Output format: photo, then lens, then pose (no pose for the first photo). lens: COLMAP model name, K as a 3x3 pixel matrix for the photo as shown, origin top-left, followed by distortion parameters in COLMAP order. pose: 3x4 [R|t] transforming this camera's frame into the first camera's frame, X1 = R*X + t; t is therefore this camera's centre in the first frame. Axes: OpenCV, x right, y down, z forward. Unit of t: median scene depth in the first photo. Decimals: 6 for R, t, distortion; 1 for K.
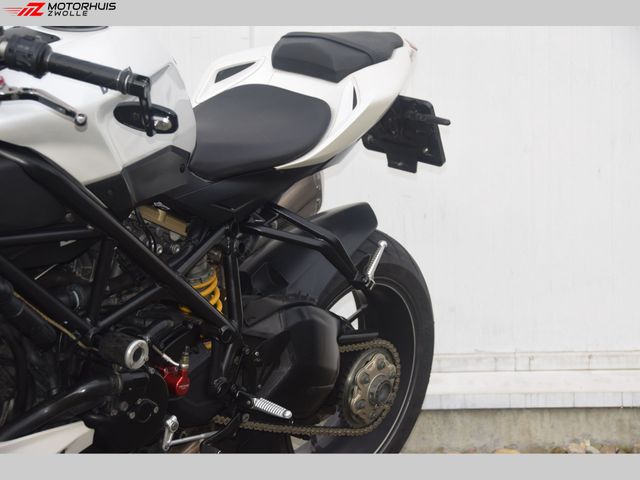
lens RADIAL K [[1691.7, 0, 320.0], [0, 1691.7, 240.0], [0, 0, 1]] dist [0.576601, 1.075038]
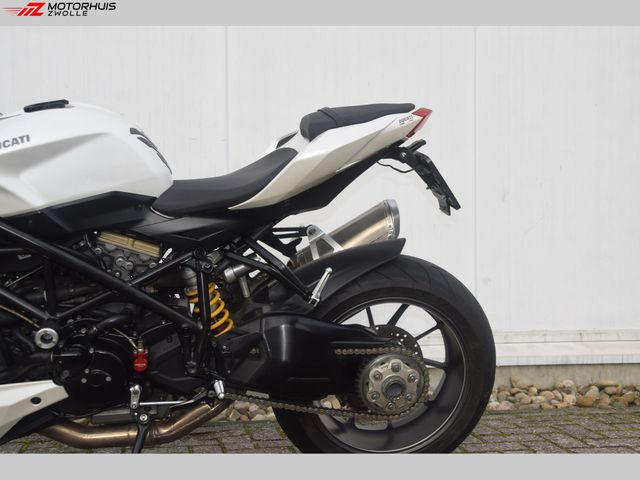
lens RADIAL K [[887.8, 0, 320.0], [0, 887.8, 240.0], [0, 0, 1]] dist [0.118138, 0.033780]
pose [[0.759264, 0.042285, -0.649407, 0.471107], [-0.046383, 0.998865, 0.010810, -0.028524], [0.649127, 0.021913, 0.760364, 0.512259]]
